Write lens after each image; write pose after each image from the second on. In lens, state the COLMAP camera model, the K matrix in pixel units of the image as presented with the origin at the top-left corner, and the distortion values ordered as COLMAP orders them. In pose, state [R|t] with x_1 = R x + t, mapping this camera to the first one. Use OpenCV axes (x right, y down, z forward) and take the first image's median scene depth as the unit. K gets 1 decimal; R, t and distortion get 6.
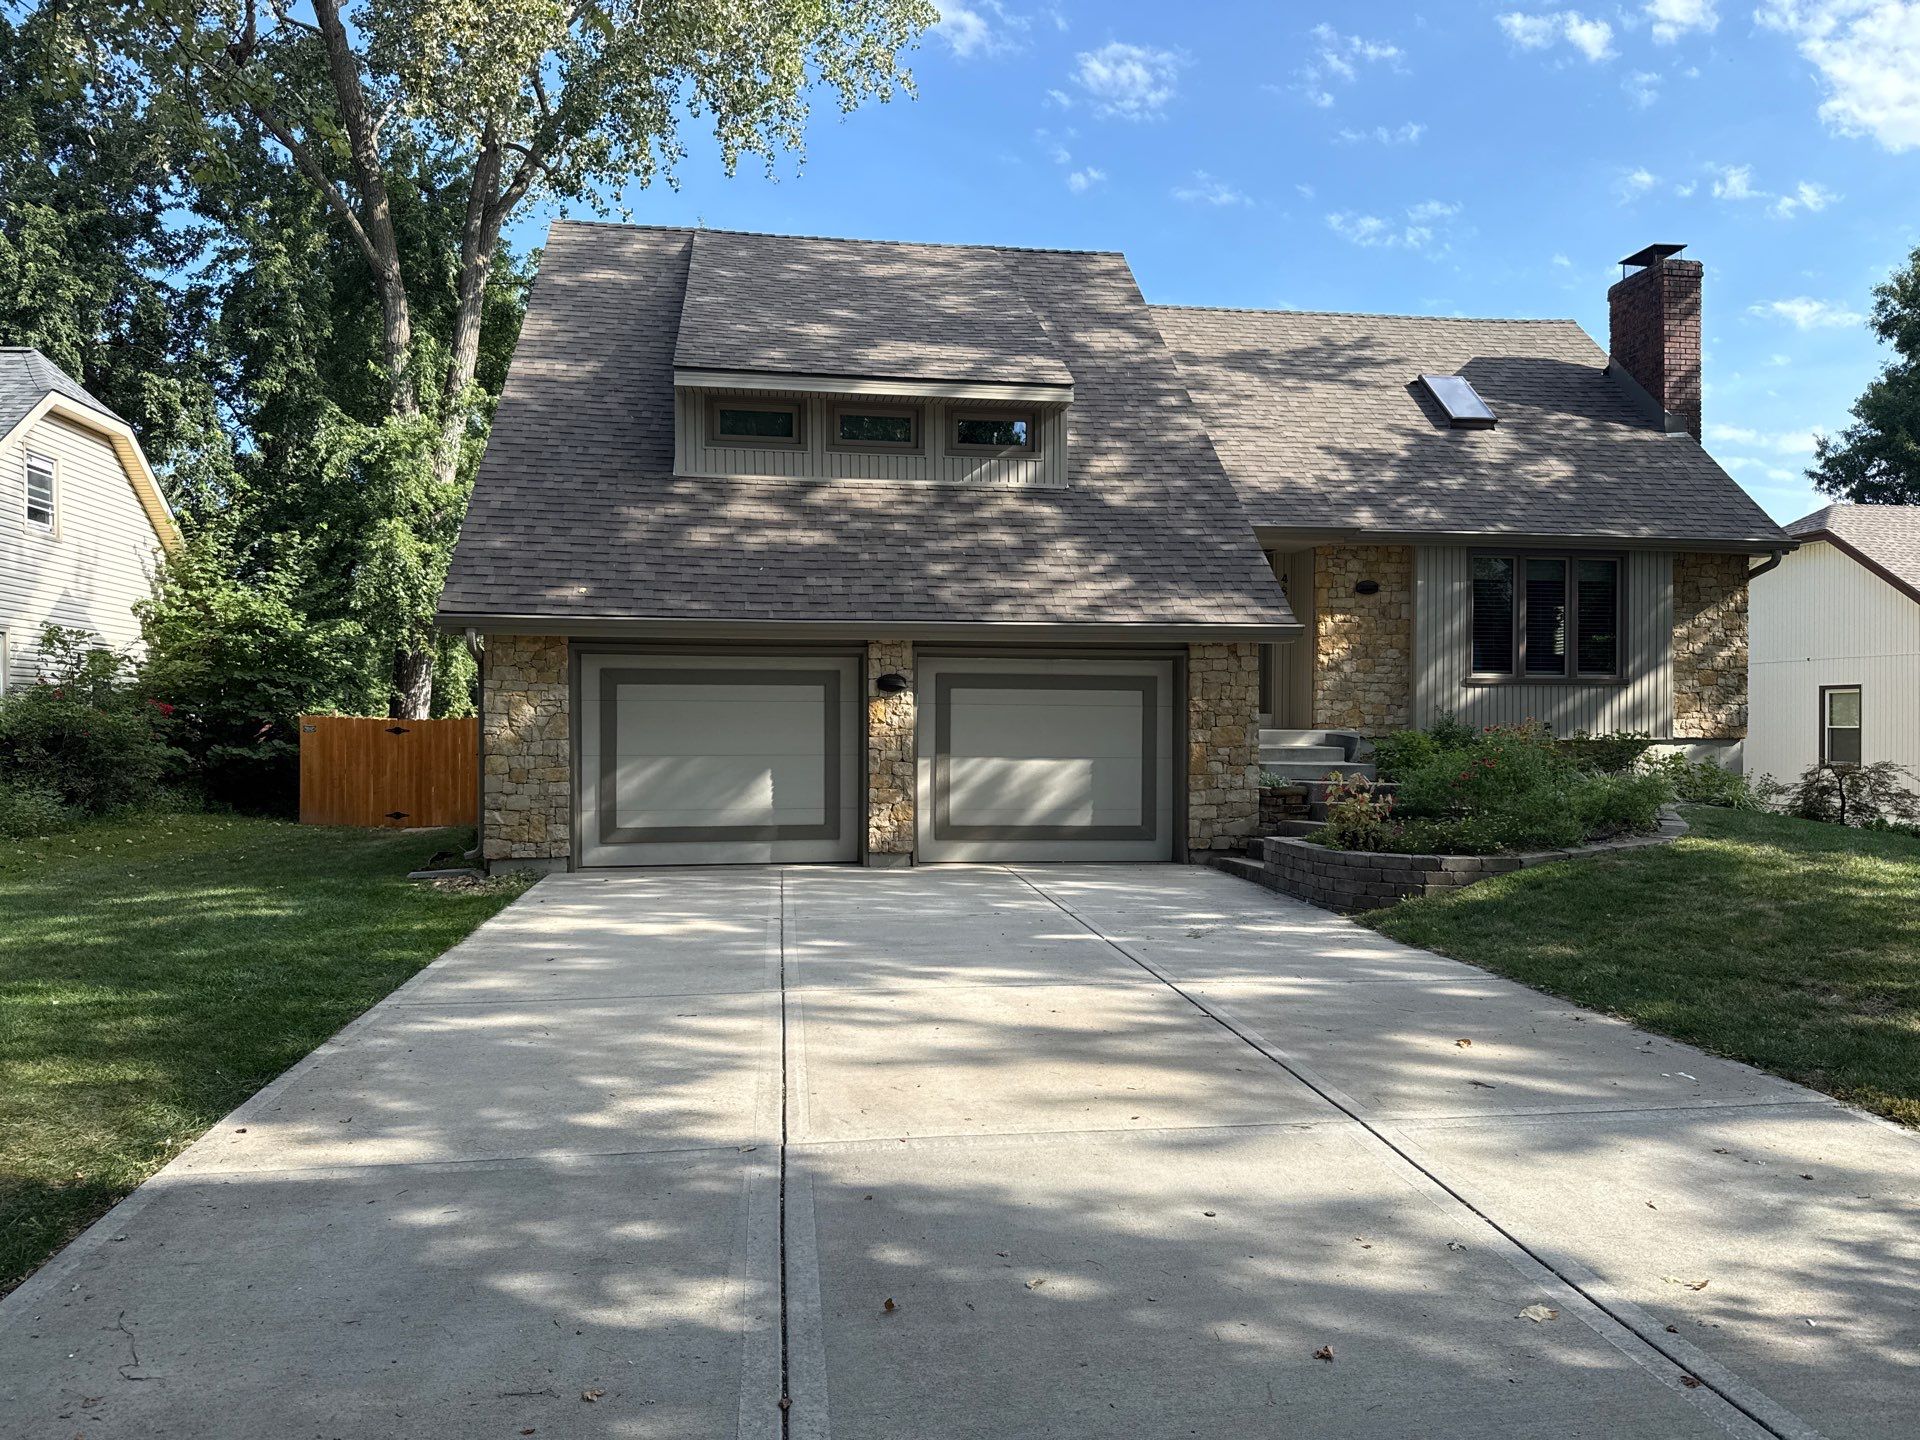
lens RADIAL K [[1335.9, 0, 959.3], [0, 1335.9, 716.6], [0, 0, 1]] dist [0.170204, -0.297115]
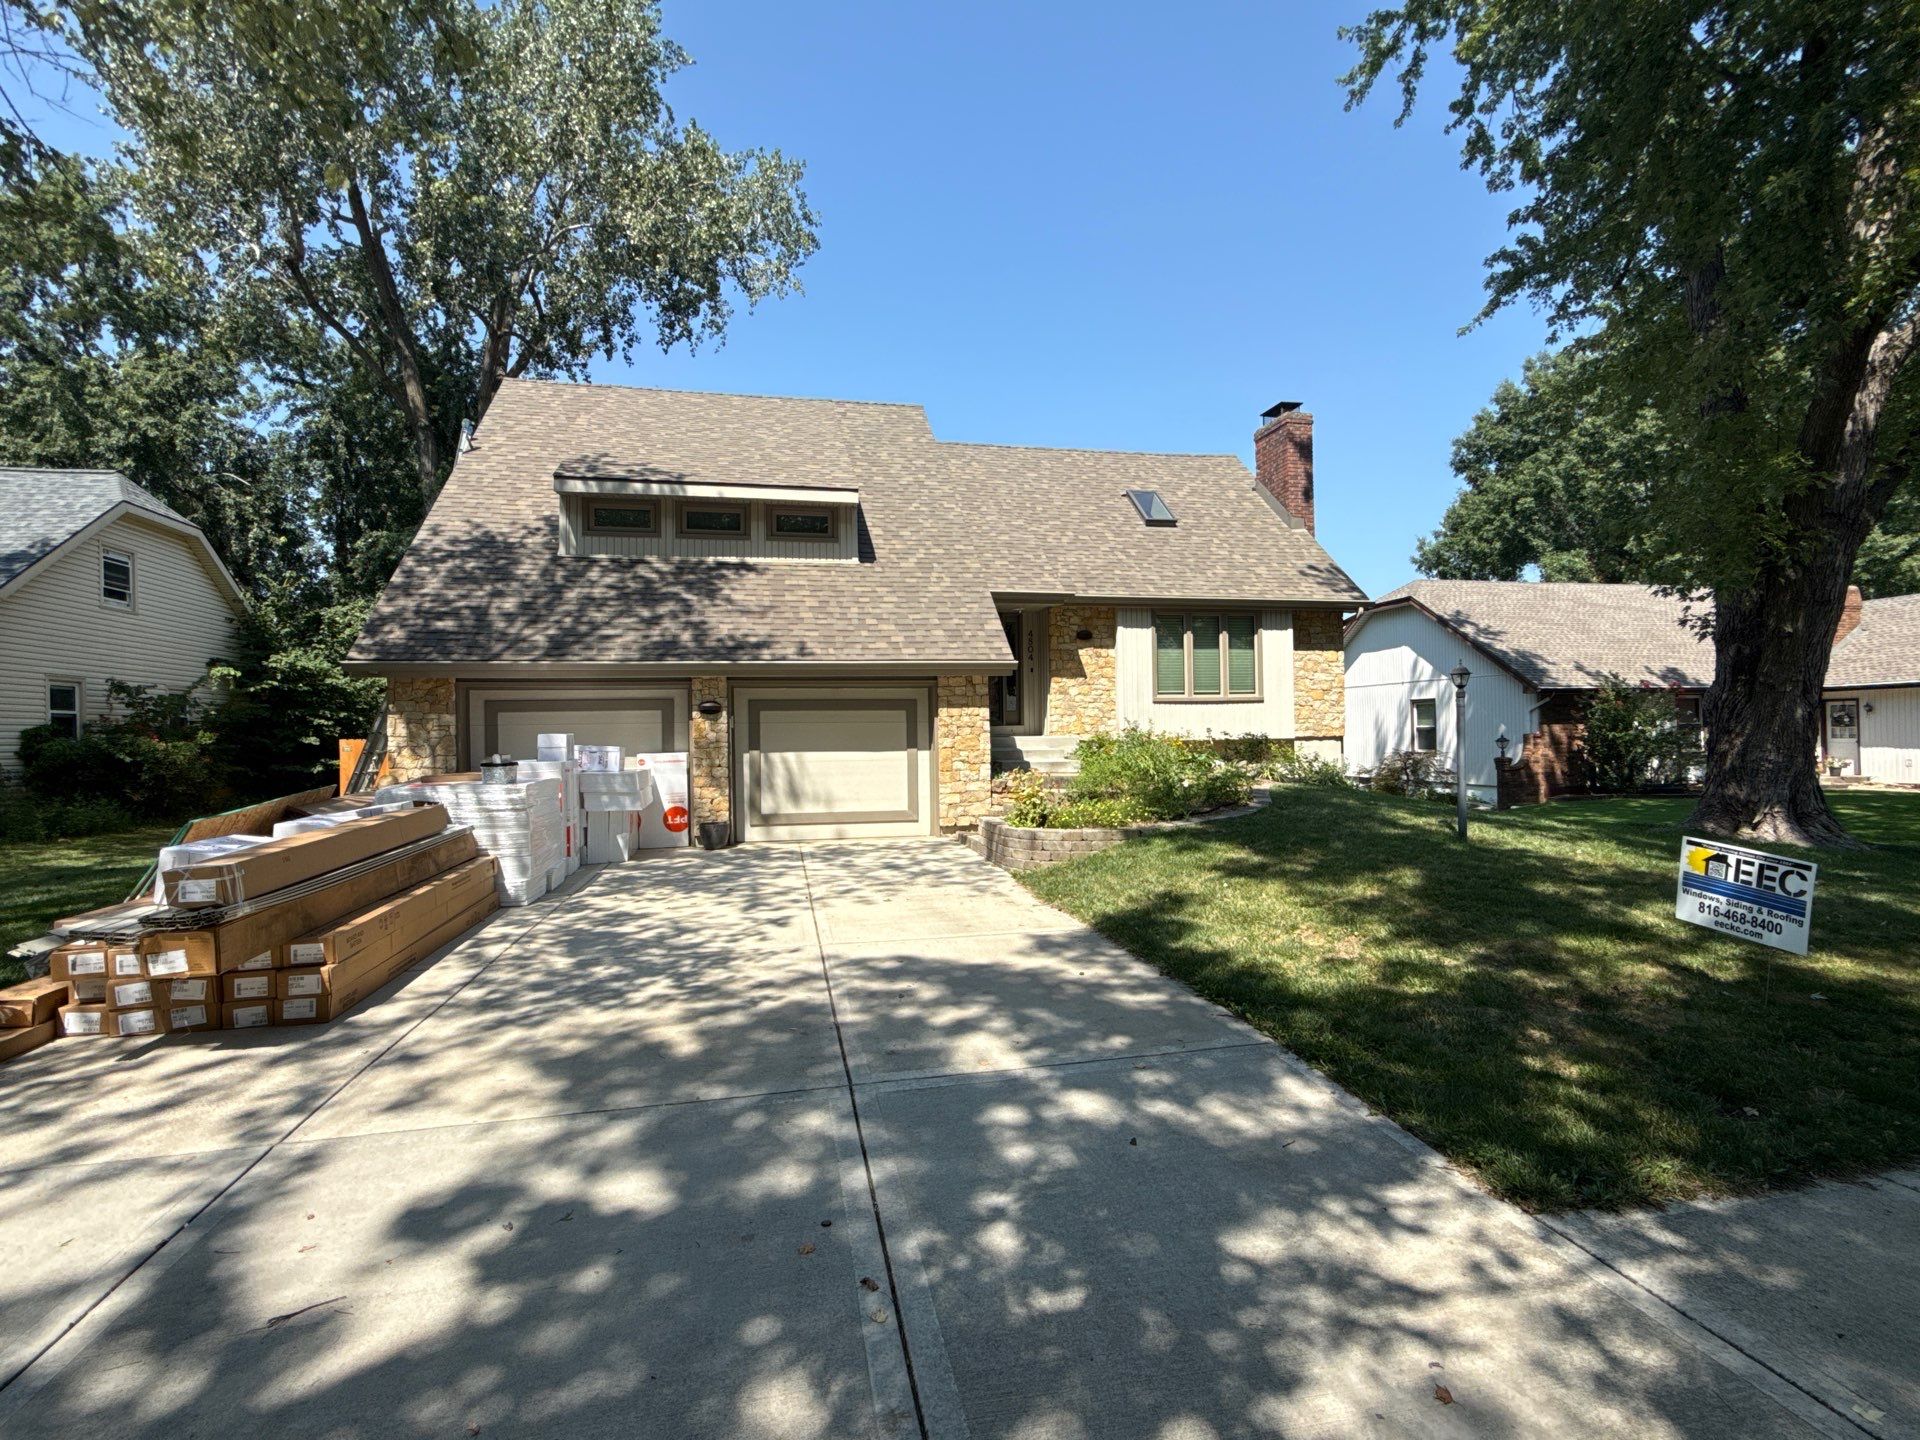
lens RADIAL K [[895.7, 0, 960.0], [0, 895.7, 720.0], [0, 0, 1]] dist [0.001160, 0.000073]
pose [[0.997328, -0.019123, 0.070504, 0.129453], [0.019968, 0.999737, -0.011305, 0.001602], [-0.070269, 0.012683, 0.997447, 0.093032]]
